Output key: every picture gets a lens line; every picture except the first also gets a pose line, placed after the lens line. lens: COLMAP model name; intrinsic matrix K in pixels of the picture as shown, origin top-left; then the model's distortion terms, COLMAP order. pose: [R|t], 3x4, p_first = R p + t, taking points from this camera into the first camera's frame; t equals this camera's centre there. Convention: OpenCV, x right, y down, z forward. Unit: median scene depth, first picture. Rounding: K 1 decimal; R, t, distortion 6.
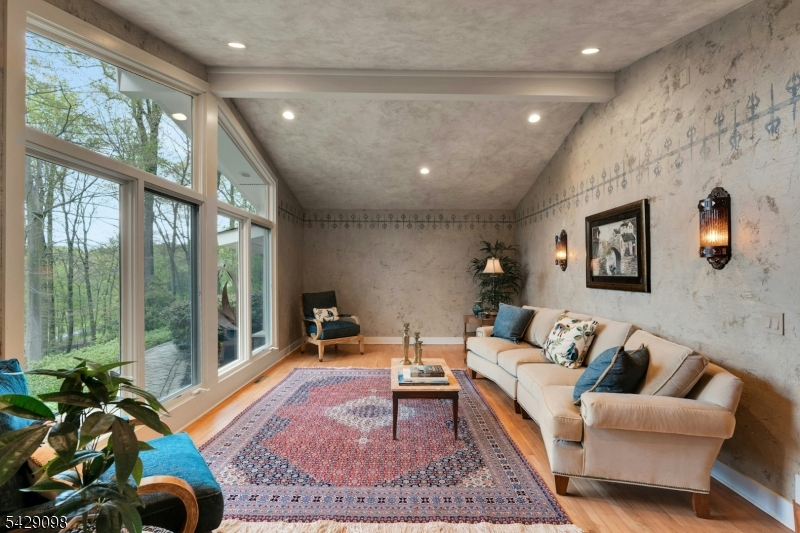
lens RADIAL K [[365.2, 0, 402.0], [0, 365.2, 268.5], [0, 0, 1]] dist [-0.000265, 0.000116]
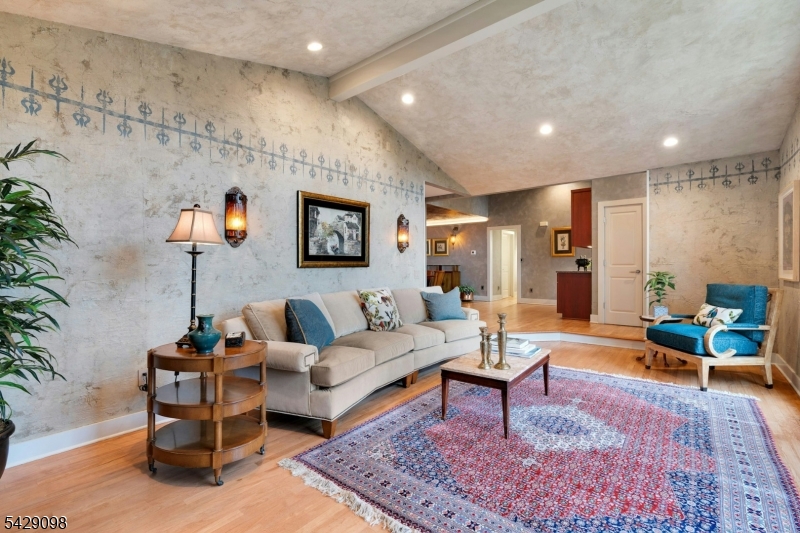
lens RADIAL K [[365.2, 0, 403.7], [0, 365.2, 266.4], [0, 0, 1]] dist [-0.000265, 0.000116]
pose [[-0.788939, -0.001980, 0.614468, -0.315190], [-0.003119, 0.999995, -0.000783, 0.058072], [-0.614464, -0.002534, -0.788941, 1.865744]]
